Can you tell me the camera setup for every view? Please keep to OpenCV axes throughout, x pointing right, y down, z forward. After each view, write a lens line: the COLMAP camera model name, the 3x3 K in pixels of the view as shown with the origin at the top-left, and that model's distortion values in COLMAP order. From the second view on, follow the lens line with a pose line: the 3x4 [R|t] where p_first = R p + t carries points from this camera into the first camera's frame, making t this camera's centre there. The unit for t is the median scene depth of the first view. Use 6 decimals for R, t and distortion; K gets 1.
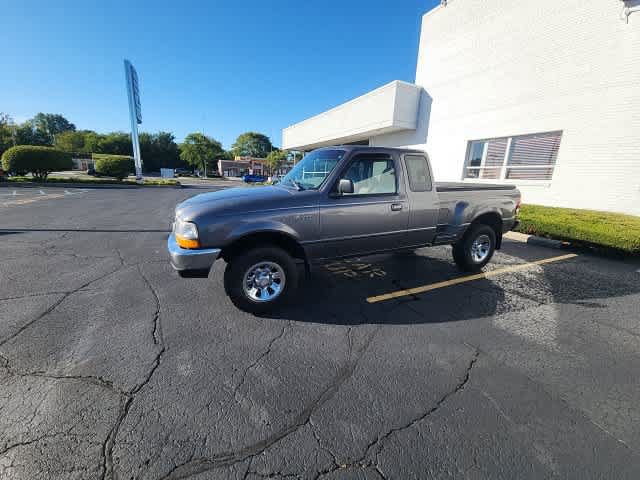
lens RADIAL K [[259.3, 0, 320.0], [0, 259.3, 239.9], [0, 0, 1]] dist [0.016746, -0.010838]
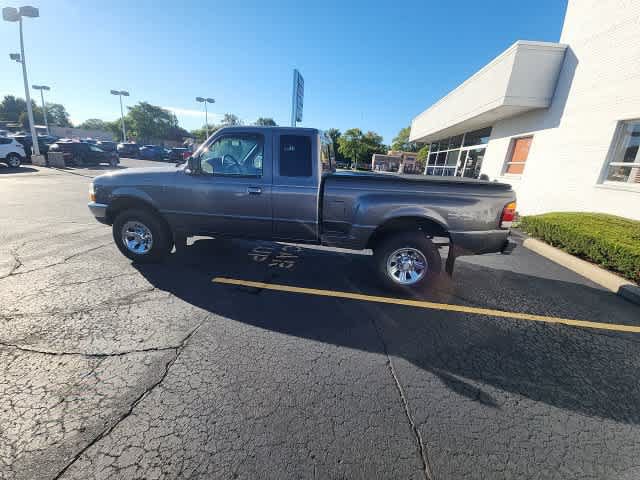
lens RADIAL K [[259.3, 0, 320.2], [0, 259.3, 240.6], [0, 0, 1]] dist [0.016746, -0.010838]
pose [[0.835469, 0.185692, -0.517214, 0.547538], [-0.174930, 0.982088, 0.070023, -0.031212], [0.520953, 0.031974, 0.852987, 0.181633]]
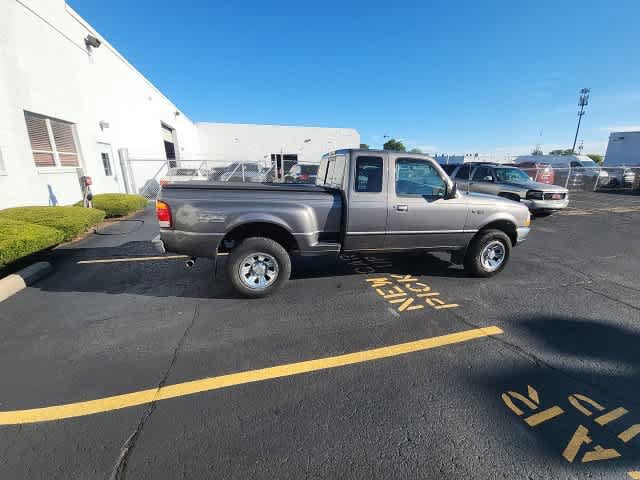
lens RADIAL K [[259.3, 0, 321.4], [0, 259.3, 238.3], [0, 0, 1]] dist [0.016746, -0.010838]
pose [[-0.985288, -0.089098, 0.145837, 0.115580], [-0.007174, 0.874157, 0.485590, -0.362784], [-0.170750, 0.477400, -0.861936, 1.374952]]
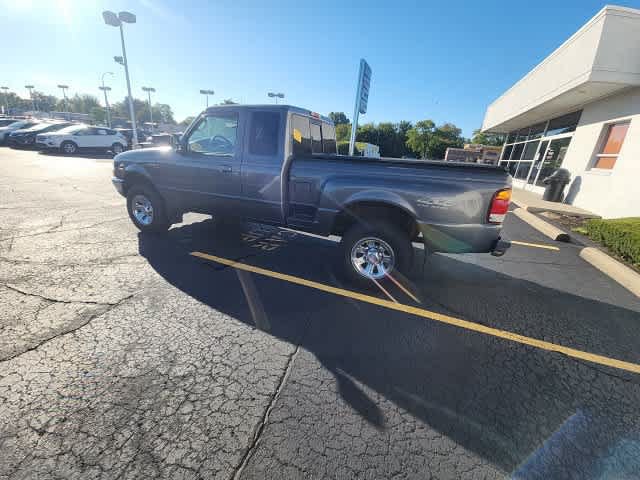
lens RADIAL K [[259.3, 0, 320.4], [0, 259.3, 240.0], [0, 0, 1]] dist [0.016746, -0.010838]
pose [[0.673558, 0.261766, -0.691230, 0.678348], [-0.234469, 0.962557, 0.136042, -0.046995], [0.700960, 0.070440, 0.709714, 0.319710]]
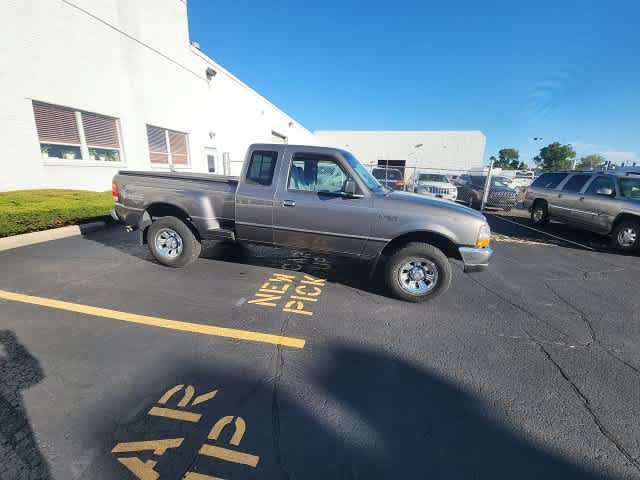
lens RADIAL K [[259.3, 0, 320.8], [0, 259.3, 239.6], [0, 0, 1]] dist [0.016746, -0.010838]
pose [[-0.807919, -0.216060, 0.548256, -0.342442], [0.071868, 0.887292, 0.455575, -0.324532], [-0.584895, 0.407469, -0.701332, 1.202219]]
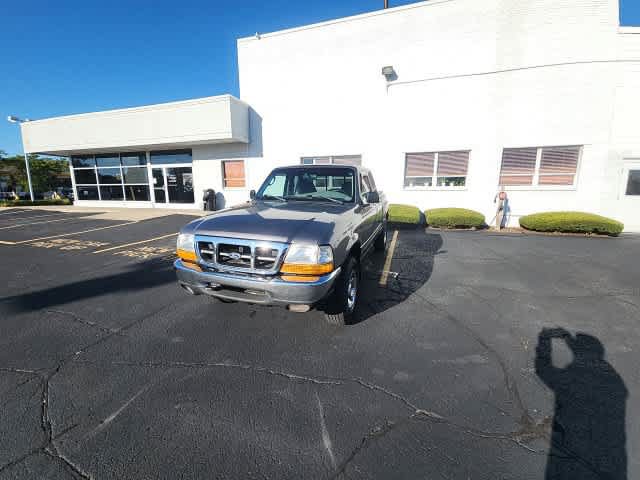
lens RADIAL K [[259.3, 0, 321.3], [0, 259.3, 239.7], [0, 0, 1]] dist [0.016746, -0.010838]
pose [[0.694085, -0.174416, 0.698444, -0.473650], [0.198902, 0.978902, 0.046792, -0.054520], [-0.691869, 0.106445, 0.714133, 0.140978]]
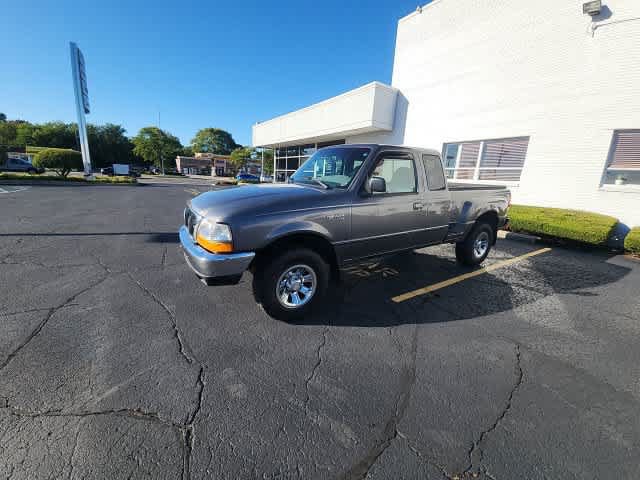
lens RADIAL K [[259.3, 0, 320.4], [0, 259.3, 240.0], [0, 0, 1]] dist [0.016746, -0.010838]
pose [[0.991057, -0.020168, 0.131904, -0.117222], [0.019699, 0.999794, 0.004855, -0.003844], [-0.131975, -0.002213, 0.991251, 0.028673]]
